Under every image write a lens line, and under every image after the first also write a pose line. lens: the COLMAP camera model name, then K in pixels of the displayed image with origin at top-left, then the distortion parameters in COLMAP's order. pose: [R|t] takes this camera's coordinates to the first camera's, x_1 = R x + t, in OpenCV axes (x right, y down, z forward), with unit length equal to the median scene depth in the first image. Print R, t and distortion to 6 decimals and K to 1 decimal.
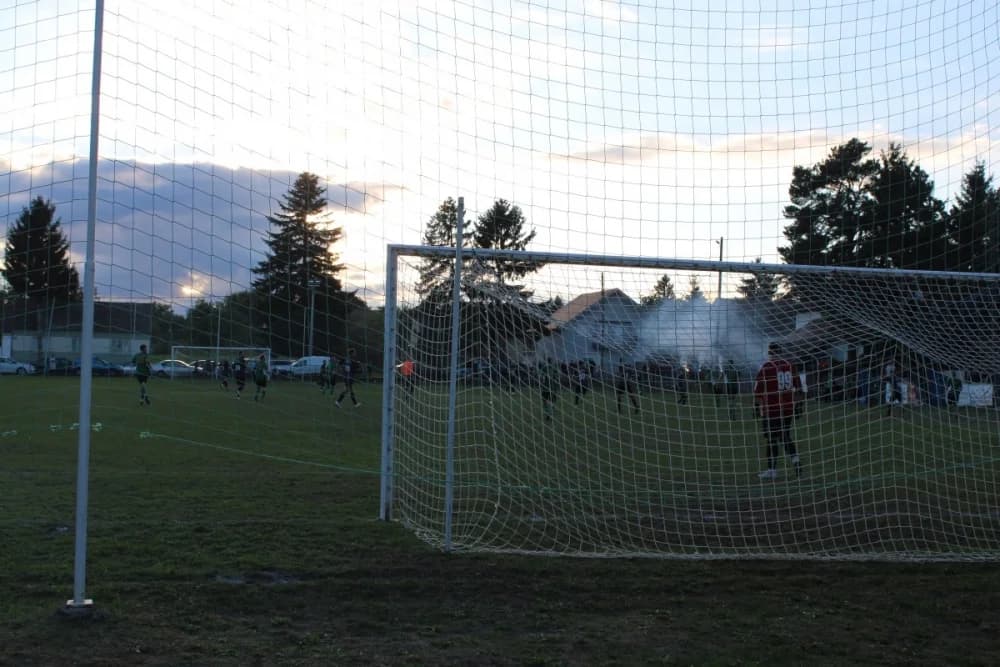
lens RADIAL K [[1343.1, 0, 503.4], [0, 1343.1, 331.5], [0, 0, 1]] dist [-0.029286, -0.000401]
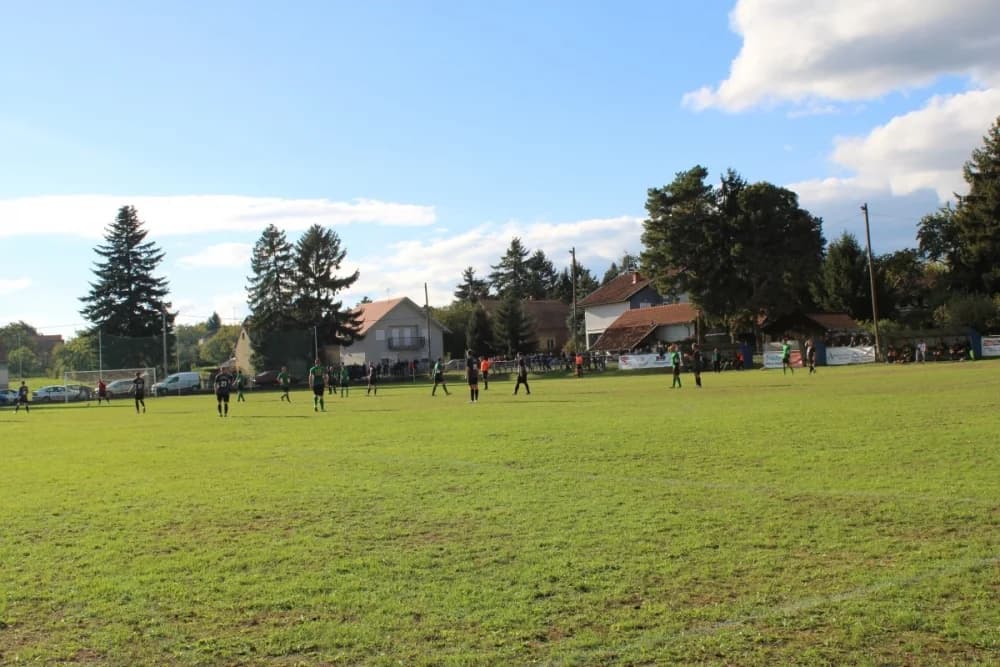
lens RADIAL K [[1173.1, 0, 501.2], [0, 1173.1, 315.0], [0, 0, 1]] dist [-0.074327, 0.042212]
pose [[0.938085, -0.060312, 0.341113, -0.198697], [0.066592, 0.997758, -0.006721, -0.004422], [-0.339943, 0.029020, 0.939998, 0.012643]]
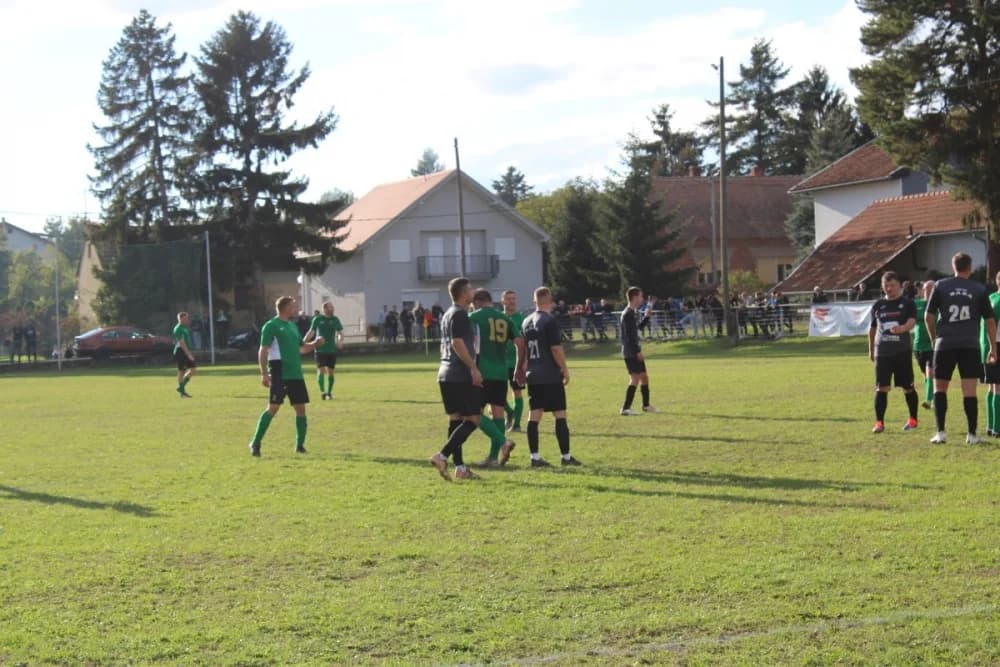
lens RADIAL K [[2385.4, 0, 501.7], [0, 2385.4, 321.4], [0, 0, 1]] dist [0.070025, 0.259553]
pose [[0.983412, -0.063465, 0.169918, -0.068818], [0.058968, 0.997766, 0.031389, 0.000067], [-0.171530, -0.020849, 0.984958, 0.053139]]
